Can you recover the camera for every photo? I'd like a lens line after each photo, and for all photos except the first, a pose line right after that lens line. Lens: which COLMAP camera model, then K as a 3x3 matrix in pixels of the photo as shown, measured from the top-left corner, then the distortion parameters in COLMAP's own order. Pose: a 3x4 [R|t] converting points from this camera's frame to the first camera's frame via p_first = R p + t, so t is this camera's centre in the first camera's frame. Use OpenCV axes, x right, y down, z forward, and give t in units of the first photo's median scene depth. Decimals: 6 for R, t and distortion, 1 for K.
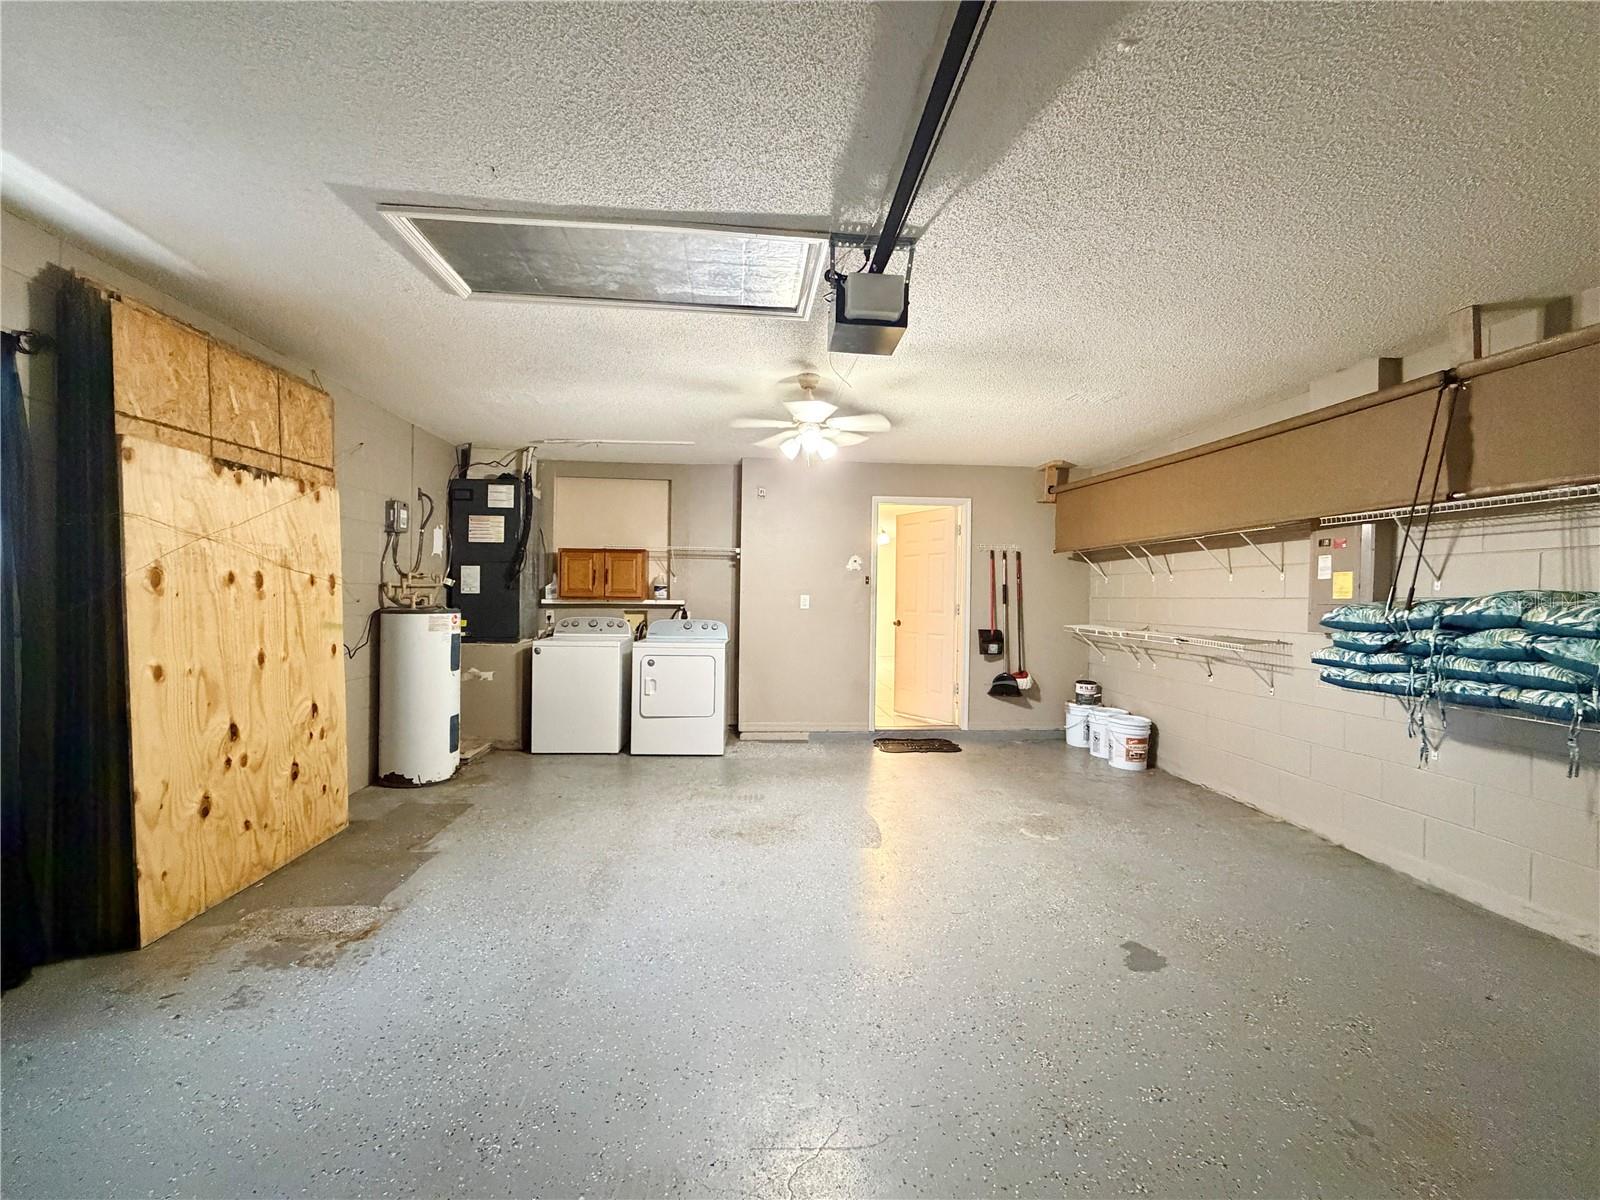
lens RADIAL K [[635.0, 0, 795.2], [0, 635.0, 600.1], [0, 0, 1]] dist [-0.001728, -0.000121]
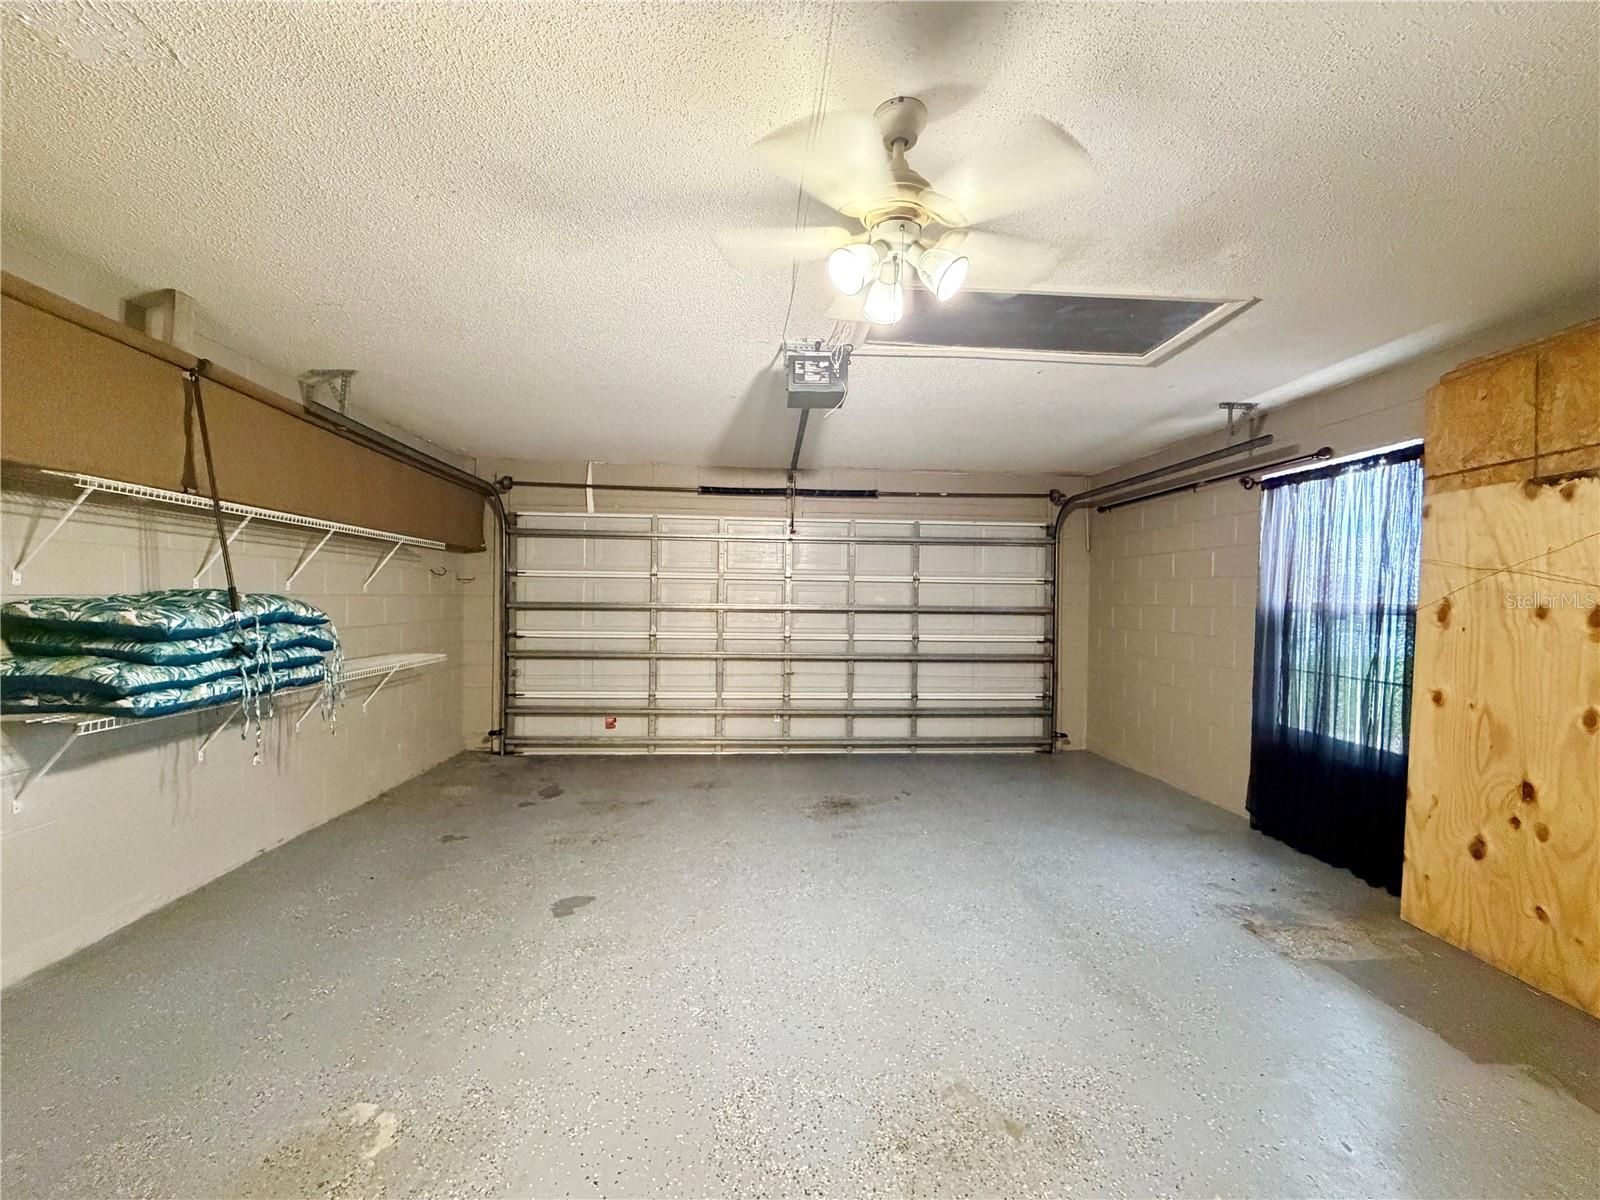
lens RADIAL K [[635.0, 0, 795.2], [0, 635.0, 600.1], [0, 0, 1]] dist [-0.001728, -0.000121]
pose [[-0.999382, -0.028540, 0.020541, 0.102777], [-0.028288, 0.999522, 0.012483, -0.036744], [-0.020888, 0.011894, -0.999711, 1.953179]]
